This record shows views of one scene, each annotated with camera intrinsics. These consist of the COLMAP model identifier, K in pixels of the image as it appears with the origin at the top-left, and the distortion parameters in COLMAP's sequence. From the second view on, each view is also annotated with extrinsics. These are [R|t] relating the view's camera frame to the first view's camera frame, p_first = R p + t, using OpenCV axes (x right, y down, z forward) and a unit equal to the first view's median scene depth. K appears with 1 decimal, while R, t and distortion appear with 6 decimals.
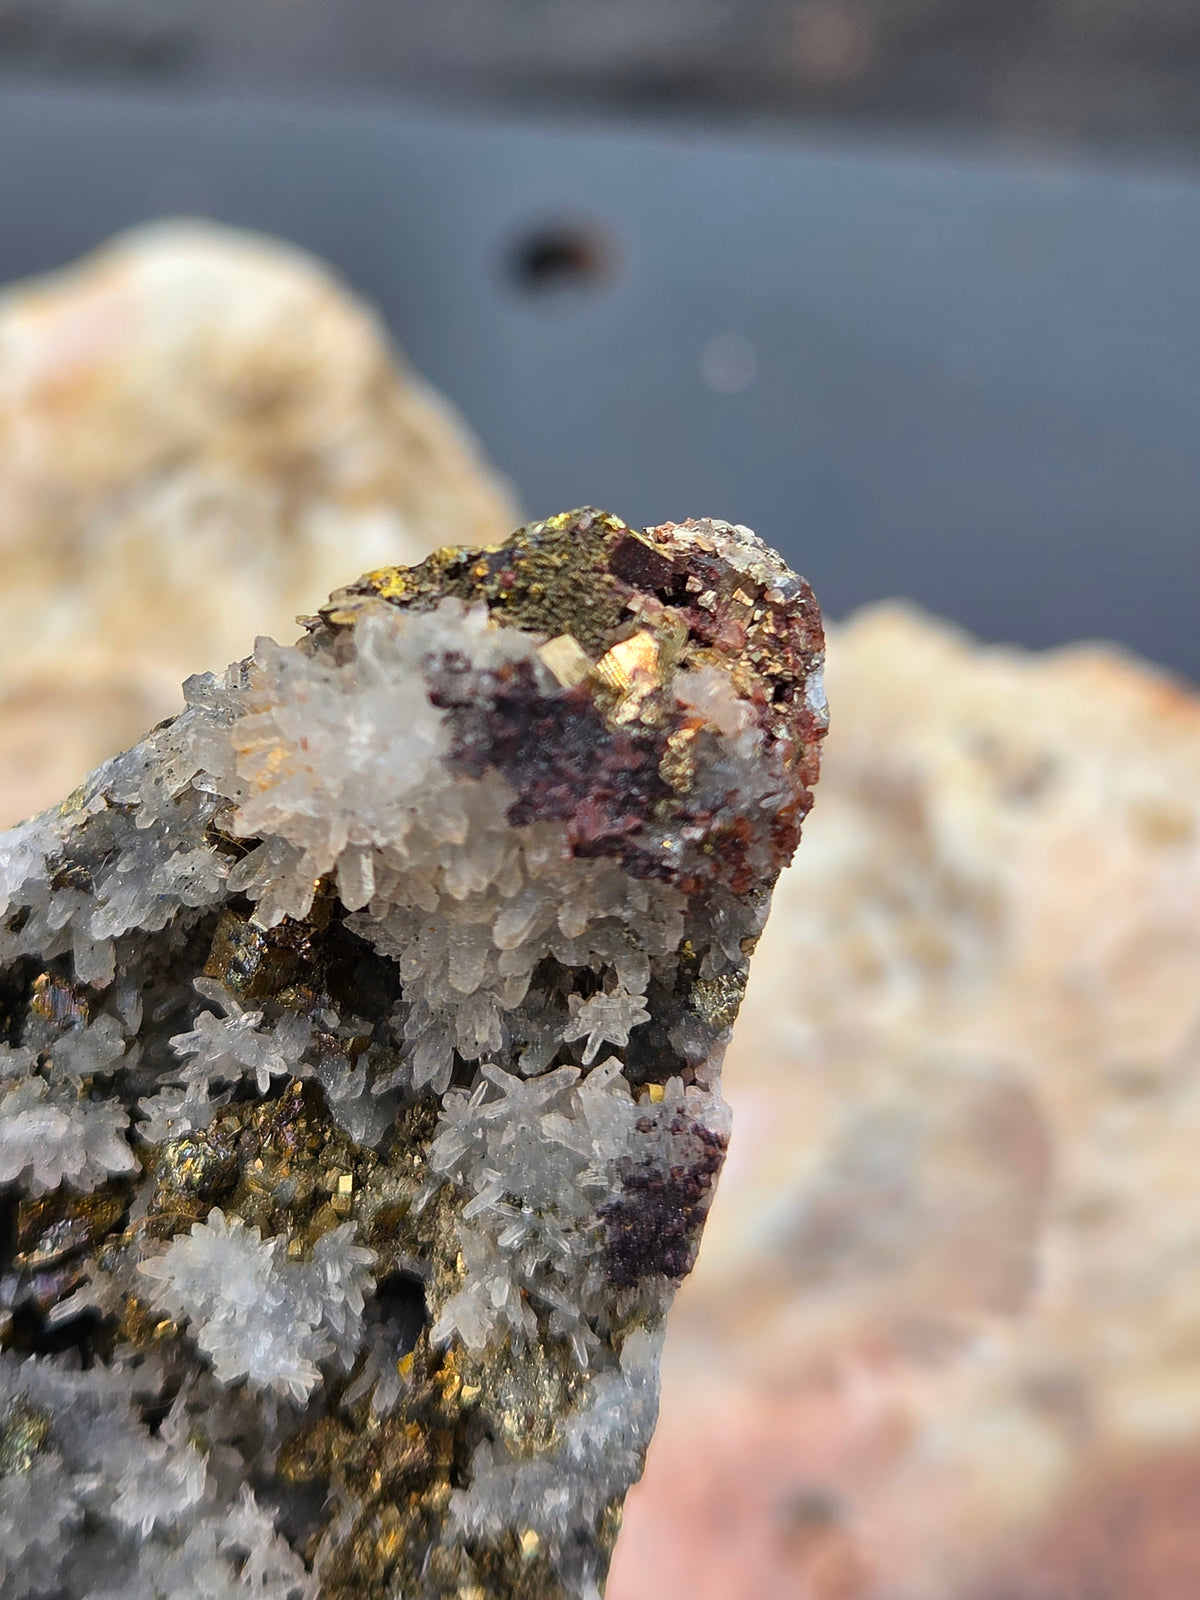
lens RADIAL K [[3307.4, 0, 579.5], [0, 3307.4, 722.6], [0, 0, 1]] dist [0.025327, 0.000000]
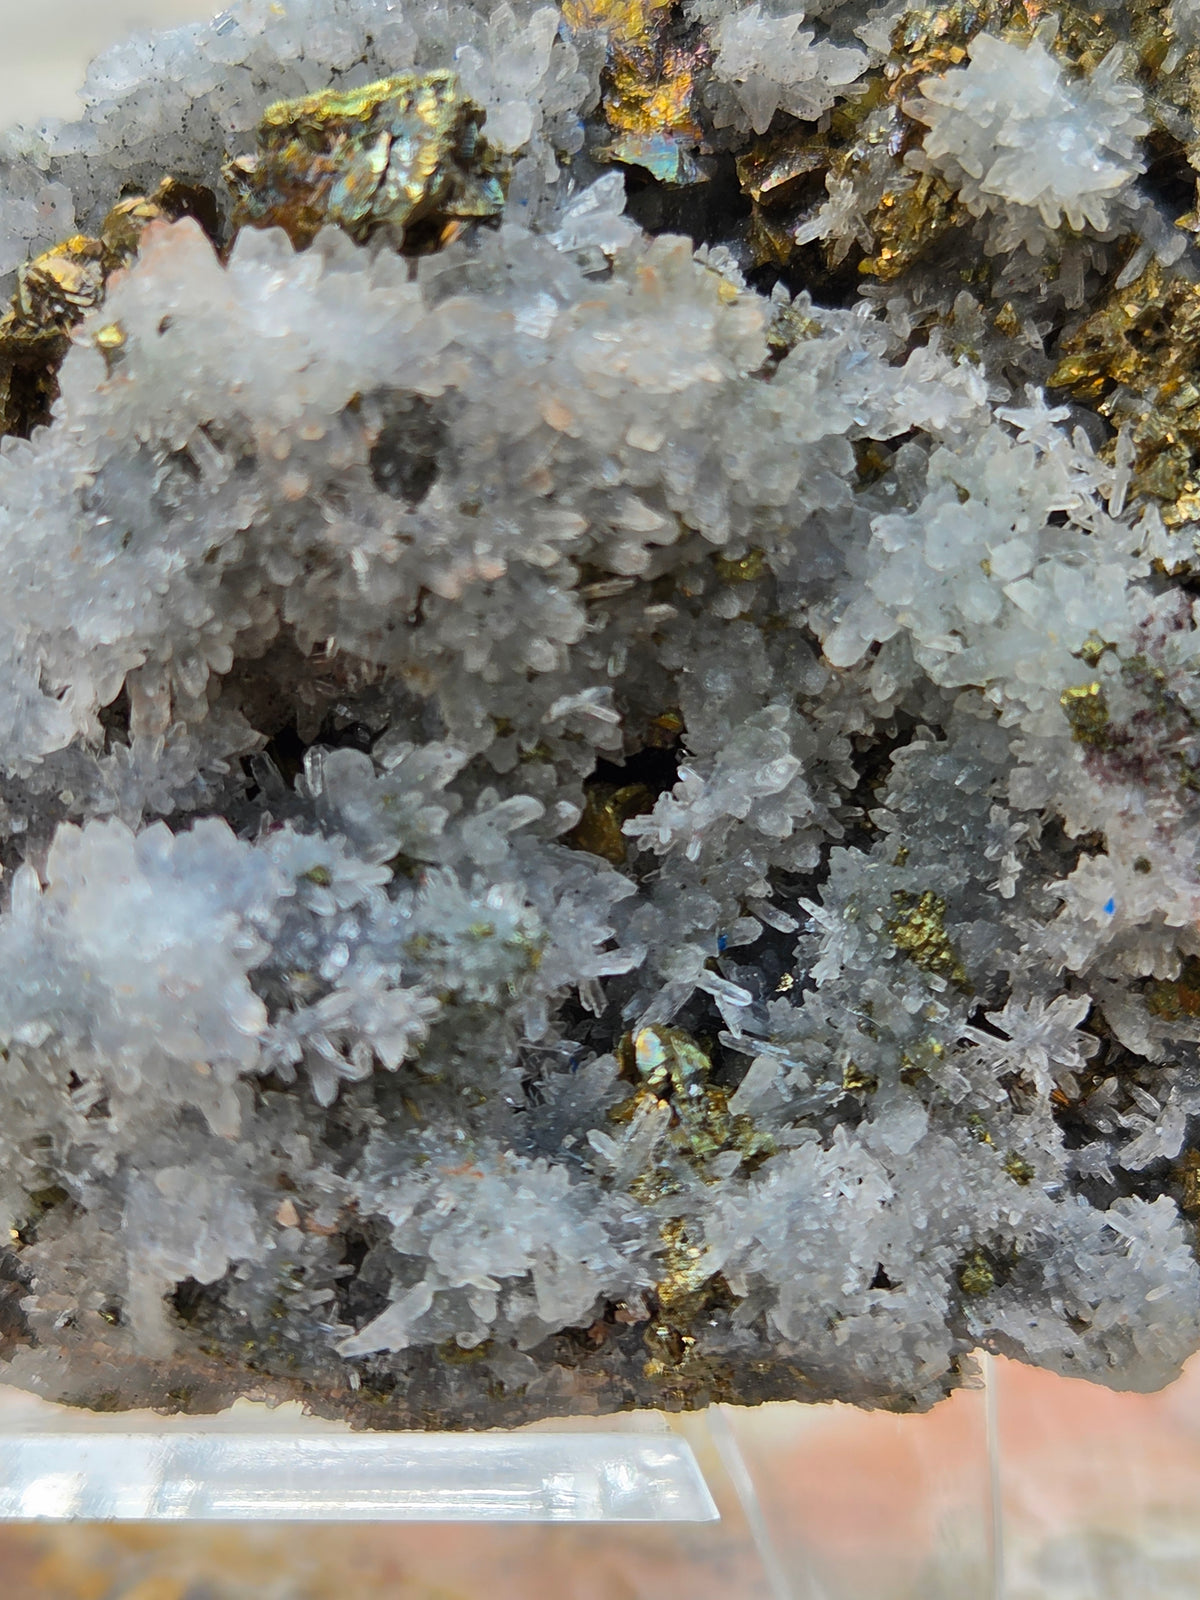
lens RADIAL K [[3307.4, 0, 562.6], [0, 3307.4, 806.5], [0, 0, 1]] dist [0.025327, 0.000000]
pose [[0.985623, -0.086707, 0.145011, -0.388122], [0.133660, 0.925149, -0.355294, 0.675749], [-0.103351, 0.369568, 0.923438, 0.208600]]
